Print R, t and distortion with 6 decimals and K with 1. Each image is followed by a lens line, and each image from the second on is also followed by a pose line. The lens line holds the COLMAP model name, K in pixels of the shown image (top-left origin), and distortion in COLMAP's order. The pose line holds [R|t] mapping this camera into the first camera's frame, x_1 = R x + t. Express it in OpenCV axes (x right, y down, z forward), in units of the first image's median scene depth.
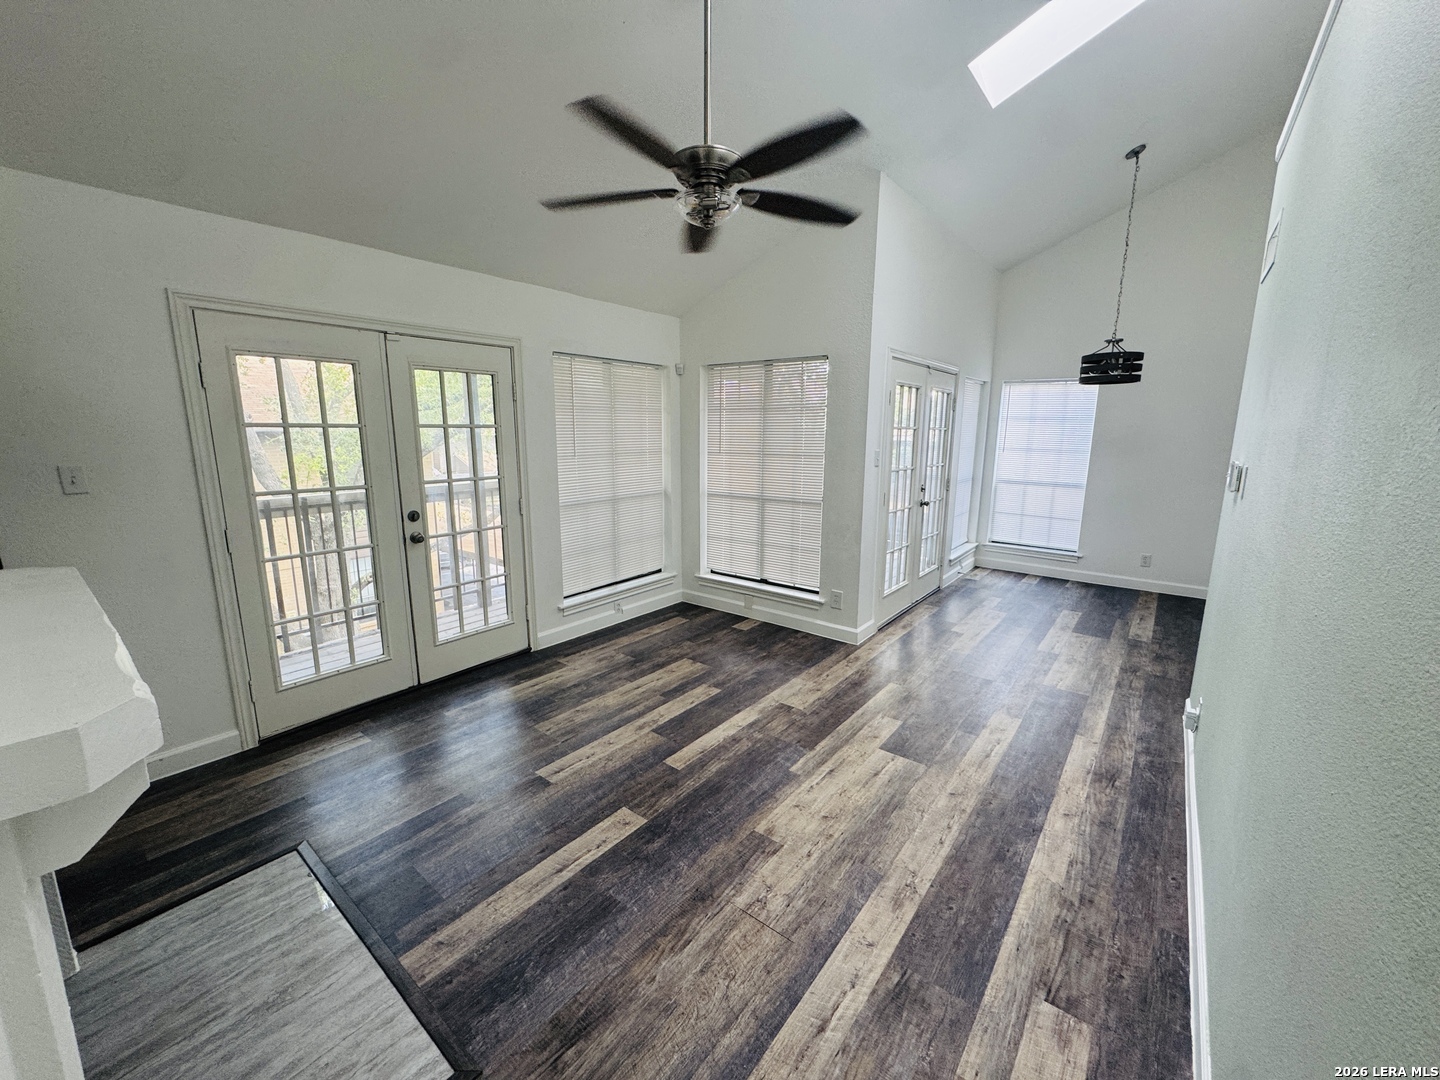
lens RADIAL K [[577.5, 0, 717.0], [0, 577.5, 537.9], [0, 0, 1]] dist [-0.002601, 0.000026]
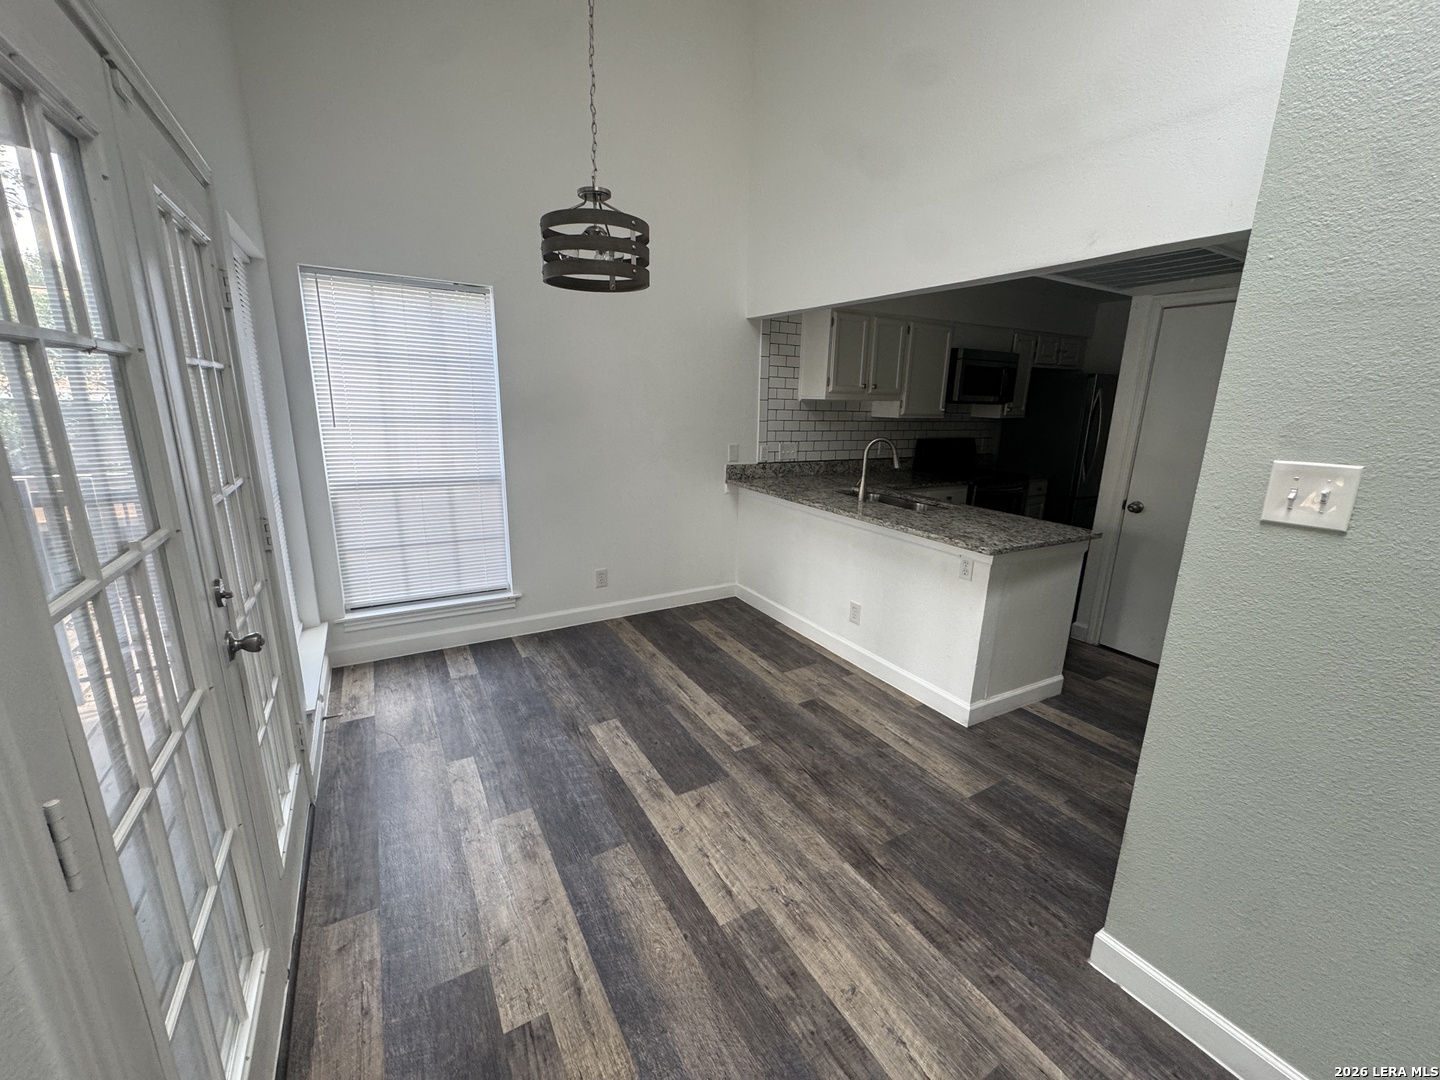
lens RADIAL K [[577.5, 0, 717.0], [0, 577.5, 537.9], [0, 0, 1]] dist [-0.002601, 0.000026]
pose [[0.357838, -0.220566, 0.907360, 0.206857], [0.155399, 0.972219, 0.175047, -0.119453], [-0.920762, 0.078365, 0.382173, 0.690514]]
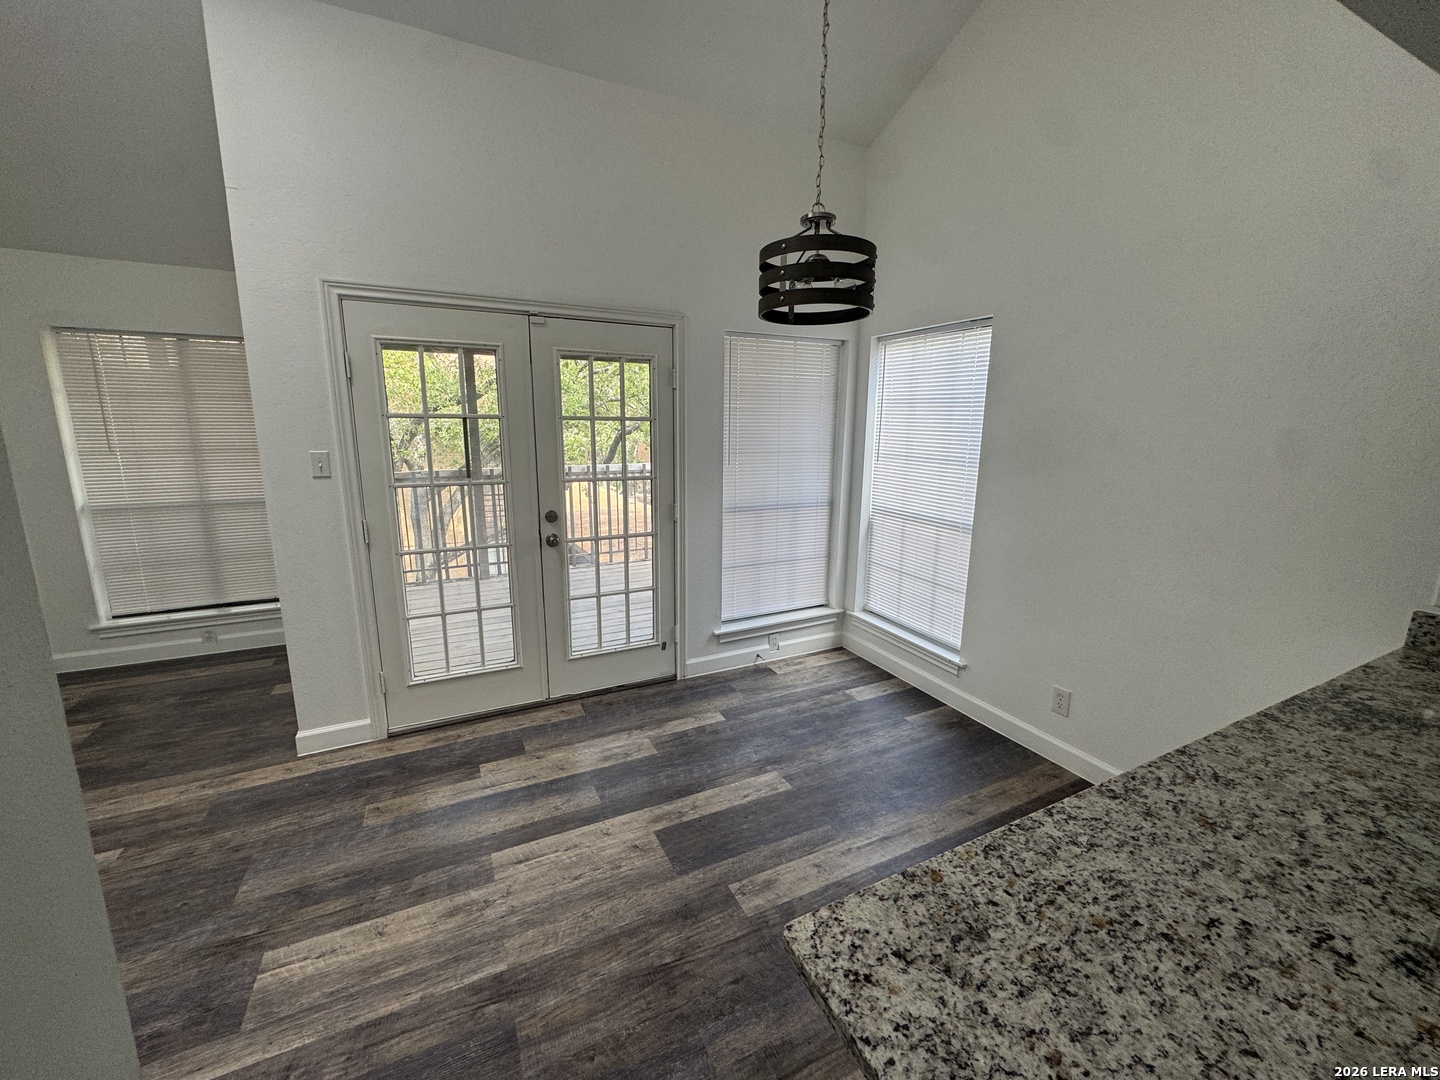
lens RADIAL K [[575.0, 0, 720.0], [0, 575.0, 540.0], [0, 0, 1]] dist [-0.004513, -0.000156]
pose [[0.904087, 0.084133, -0.418985, 0.768260], [-0.082327, 0.996353, 0.022426, -0.088244], [0.419344, 0.014219, 0.907716, 0.525163]]
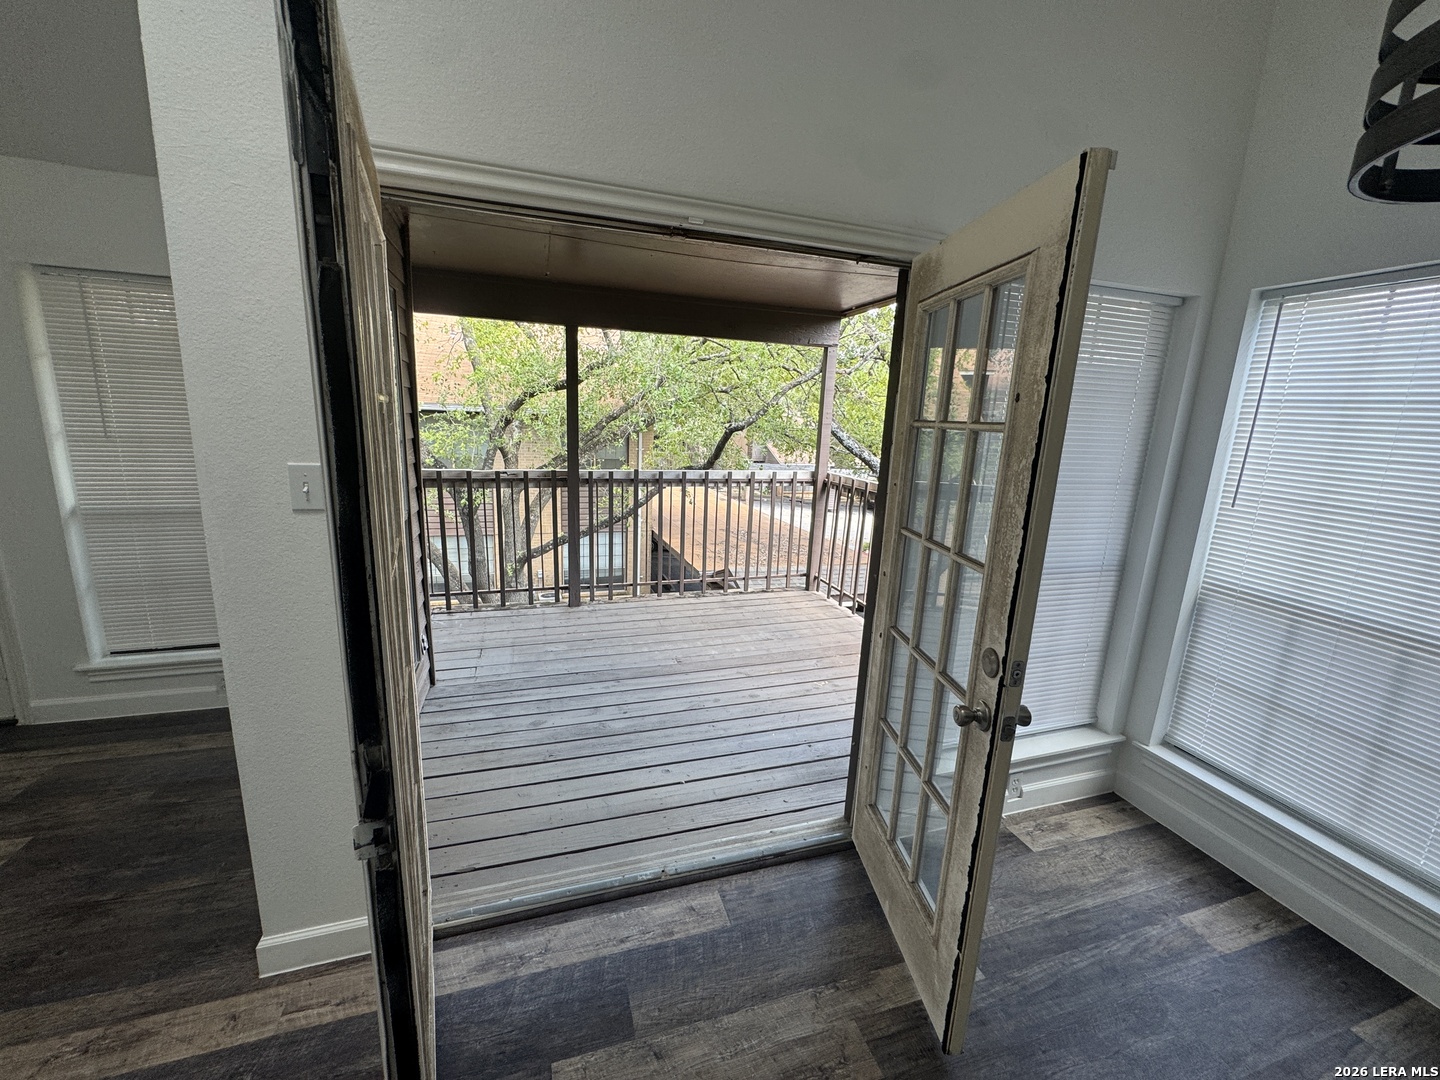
lens RADIAL K [[573.6, 0, 720.0], [0, 573.6, 540.0], [0, 0, 1]] dist [-0.002221, 0.000027]
pose [[0.830850, 0.145161, -0.537231, 0.548872], [-0.140704, 0.988810, 0.049574, -0.131059], [0.538415, 0.034401, 0.841977, 0.711484]]
